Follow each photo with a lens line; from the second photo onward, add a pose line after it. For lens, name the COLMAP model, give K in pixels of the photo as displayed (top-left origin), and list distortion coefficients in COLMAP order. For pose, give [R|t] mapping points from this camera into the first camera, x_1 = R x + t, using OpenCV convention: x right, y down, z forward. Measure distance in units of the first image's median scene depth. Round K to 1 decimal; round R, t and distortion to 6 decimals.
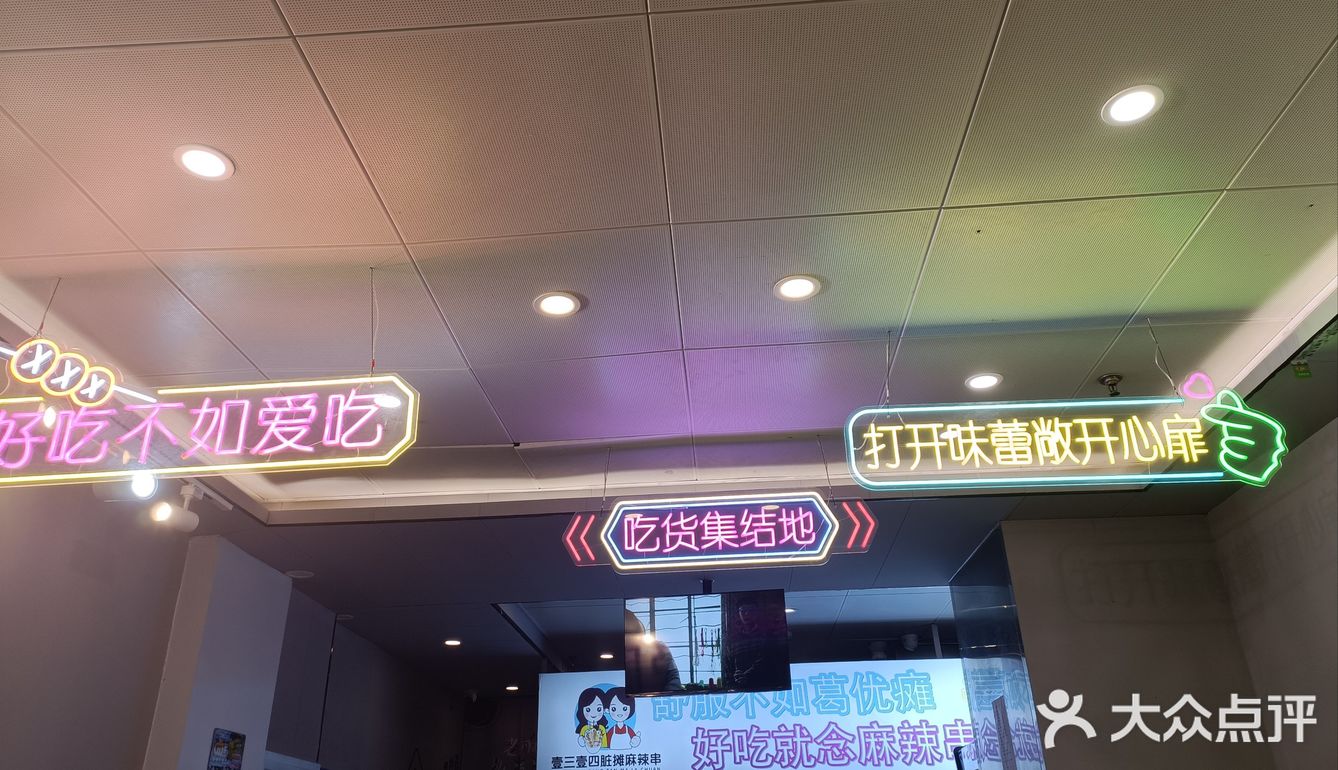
lens RADIAL K [[966.9, 0, 671.5], [0, 966.9, 380.5], [0, 0, 1]] dist [0.075281, -0.066035]
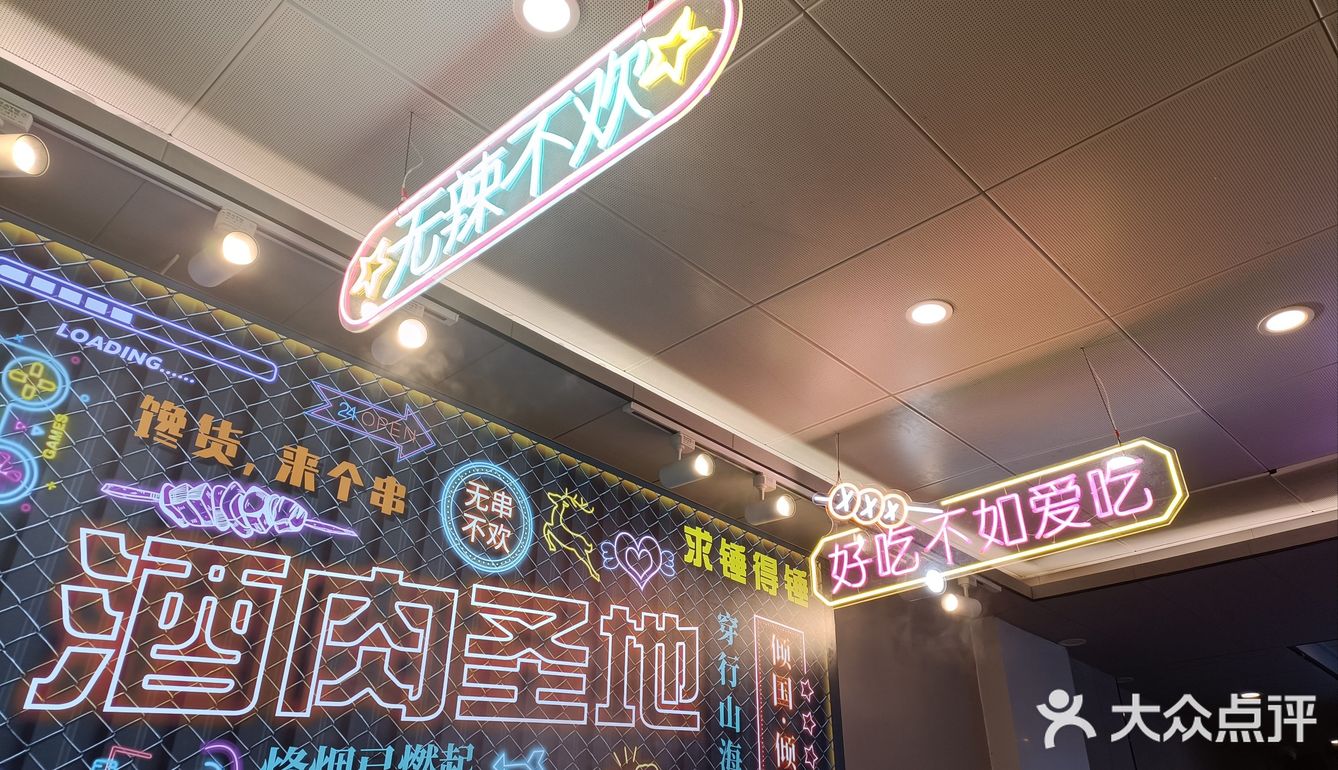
lens RADIAL K [[966.9, 0, 669.0], [0, 966.9, 385.0], [0, 0, 1]] dist [0.073373, -0.076884]
pose [[0.758044, -0.298969, -0.579643, -0.041735], [0.261900, 0.953480, -0.149280, -0.036232], [0.597308, -0.038648, 0.801080, -0.145308]]
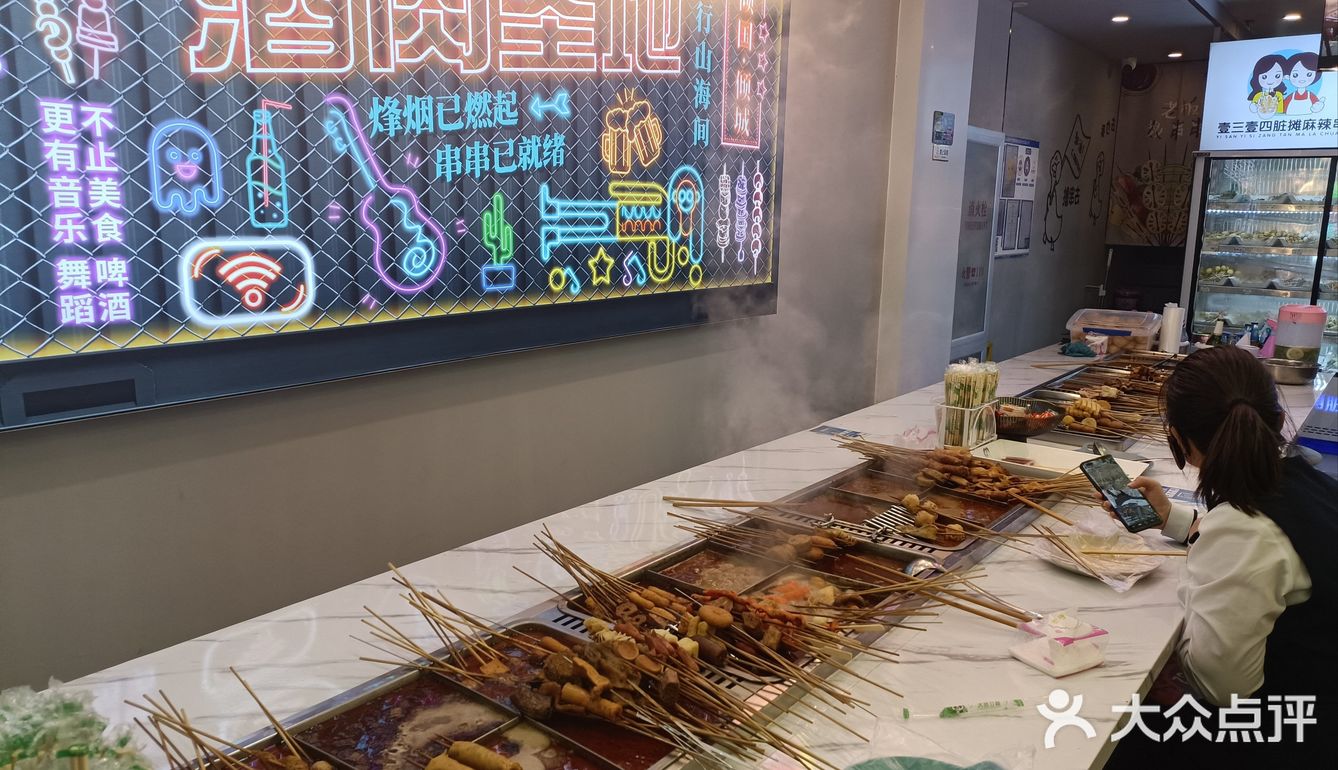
lens RADIAL K [[966.9, 0, 671.5], [0, 966.9, 380.5], [0, 0, 1]] dist [0.075281, -0.066035]
pose [[0.833073, 0.134329, -0.536604, -0.023631], [0.211156, 0.819385, 0.532936, -0.195222], [0.511275, -0.557282, 0.654244, -0.369533]]
